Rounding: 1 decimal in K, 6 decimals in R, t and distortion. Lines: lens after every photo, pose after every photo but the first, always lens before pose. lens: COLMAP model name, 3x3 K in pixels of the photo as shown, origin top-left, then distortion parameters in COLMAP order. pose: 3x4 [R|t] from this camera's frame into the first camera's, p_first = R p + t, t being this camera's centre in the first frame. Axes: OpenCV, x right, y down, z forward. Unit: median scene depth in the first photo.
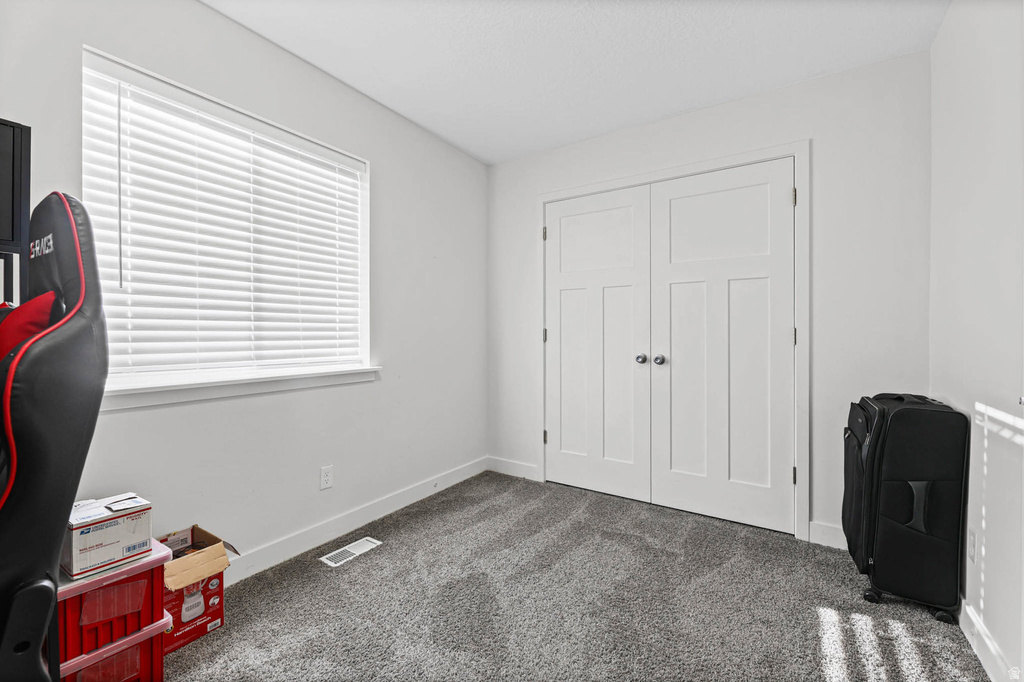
lens RADIAL K [[437.2, 0, 517.7], [0, 437.2, 328.2], [0, 0, 1]] dist [0.000863, -0.000431]
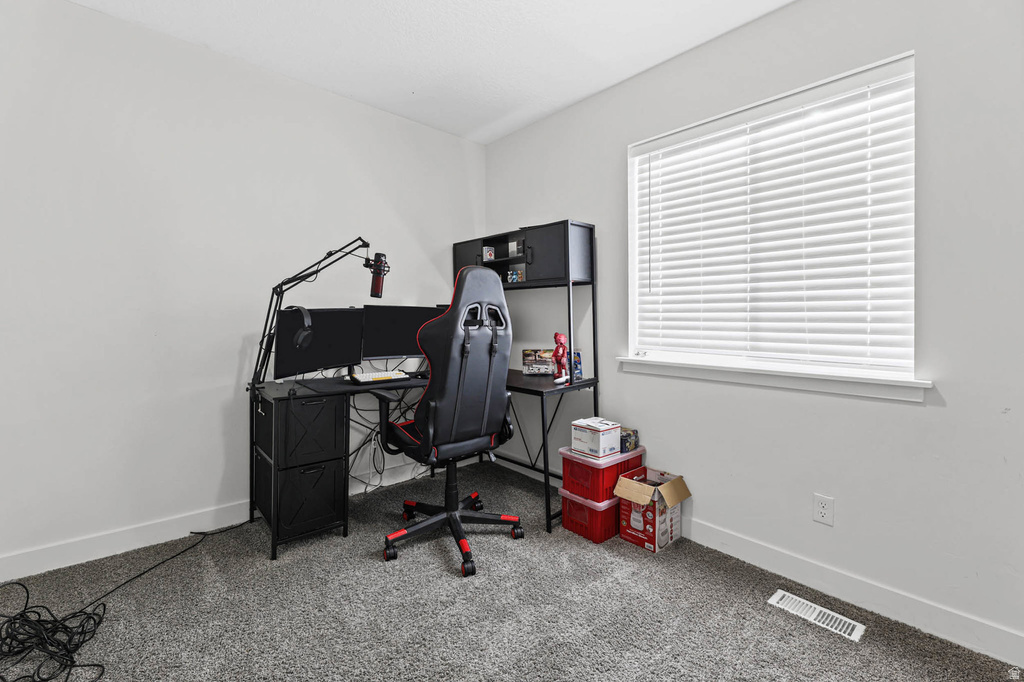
lens RADIAL K [[437.2, 0, 517.7], [0, 437.2, 328.2], [0, 0, 1]] dist [0.000863, -0.000431]
pose [[-0.290579, 0.015584, -0.956724, 0.510332], [0.003859, 0.999878, 0.015115, 0.003915], [0.956843, 0.000700, -0.290604, 0.776609]]
